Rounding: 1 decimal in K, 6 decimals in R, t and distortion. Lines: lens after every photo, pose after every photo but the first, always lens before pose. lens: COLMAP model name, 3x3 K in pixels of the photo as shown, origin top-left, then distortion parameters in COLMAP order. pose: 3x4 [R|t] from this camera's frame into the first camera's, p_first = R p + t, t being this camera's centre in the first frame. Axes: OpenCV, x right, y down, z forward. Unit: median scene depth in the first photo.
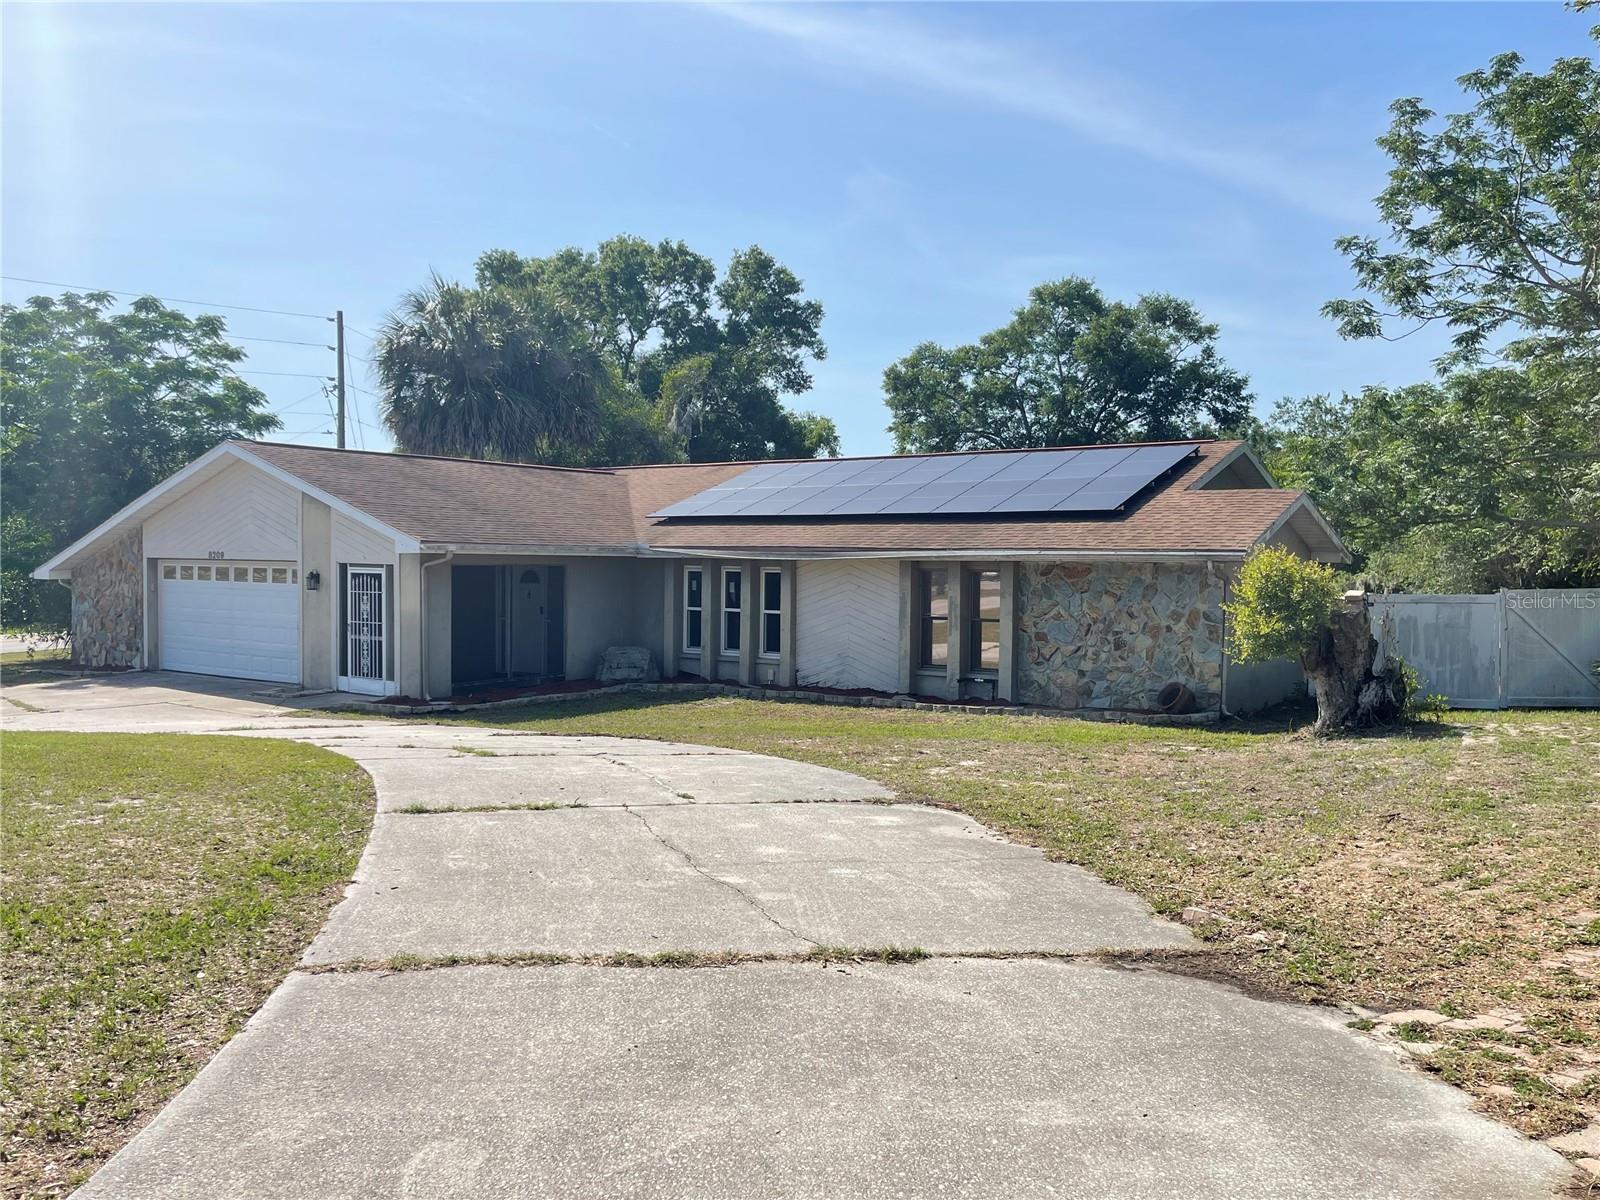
lens RADIAL K [[1327.6, 0, 791.4], [0, 1327.6, 602.8], [0, 0, 1]] dist [0.044498, -0.003690]
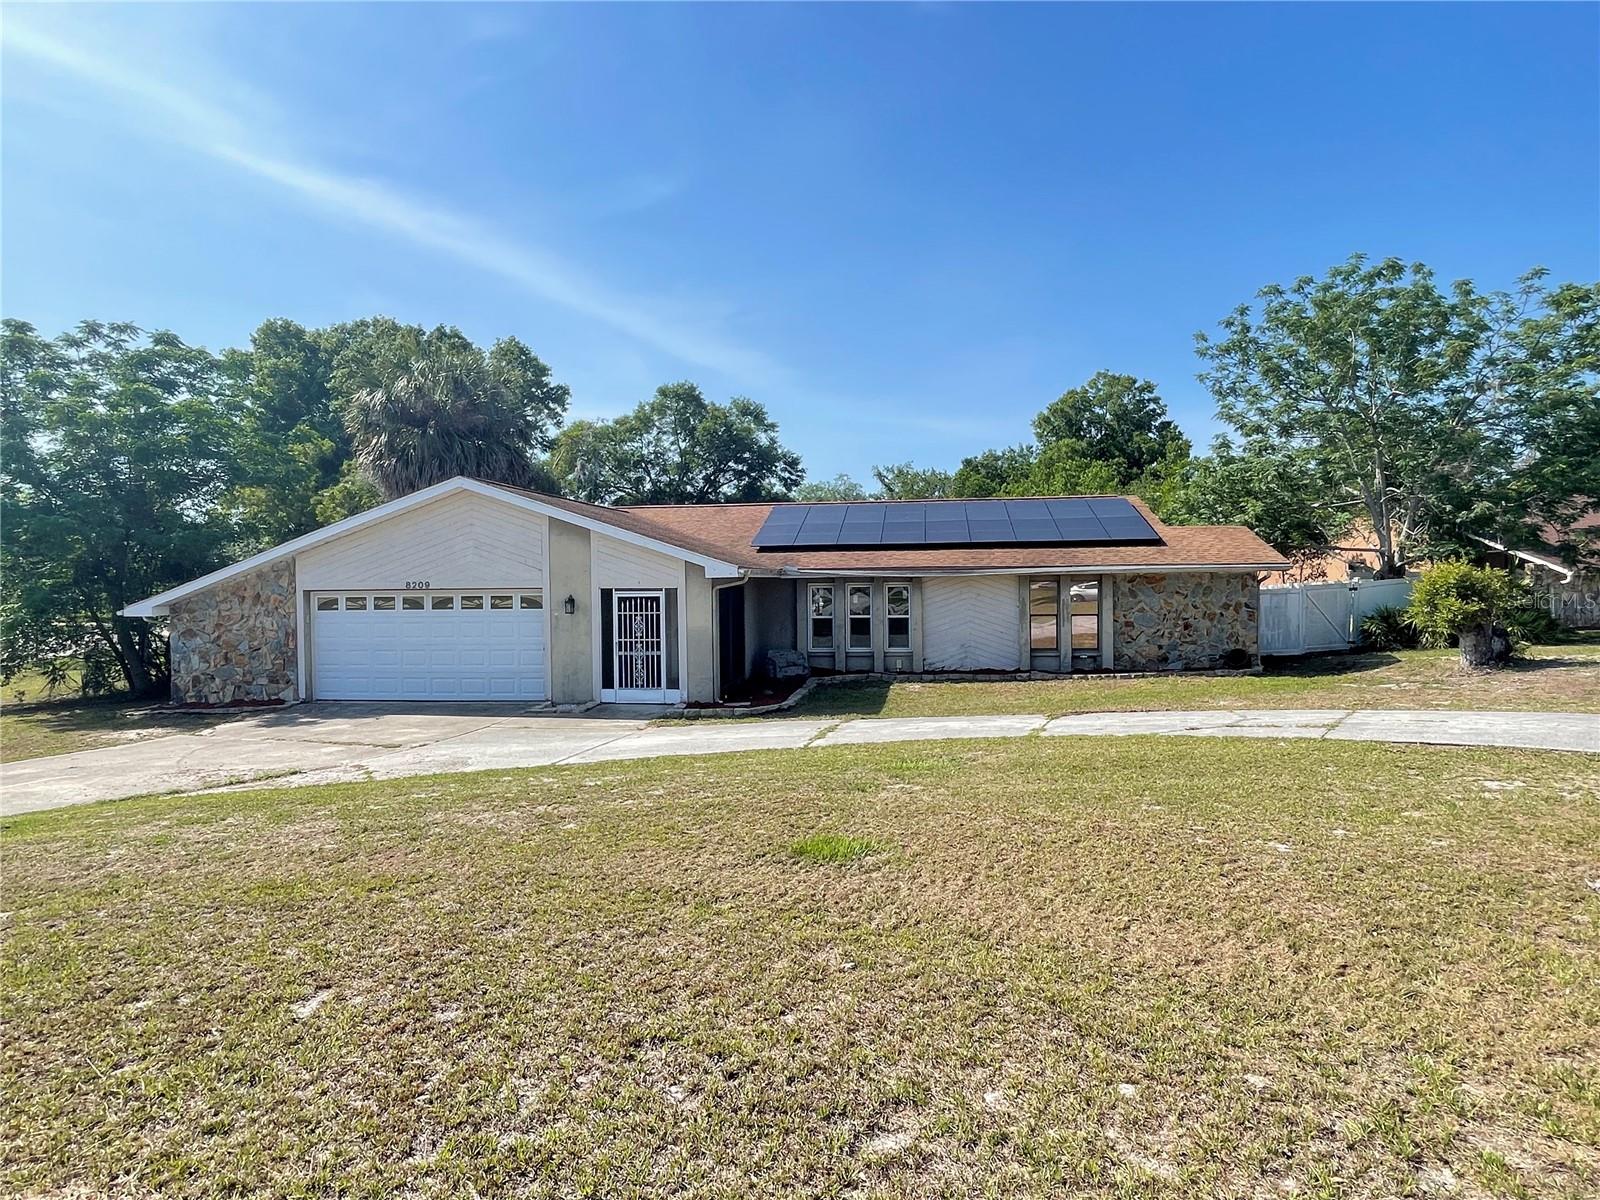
lens RADIAL K [[933.3, 0, 802.8], [0, 933.3, 596.0], [0, 0, 1]] dist [0.008110, -0.008926]
pose [[0.877167, -0.030705, 0.479204, -0.543190], [0.038645, 0.999230, -0.006712, -0.011117], [-0.478629, 0.024406, 0.877678, 0.225661]]
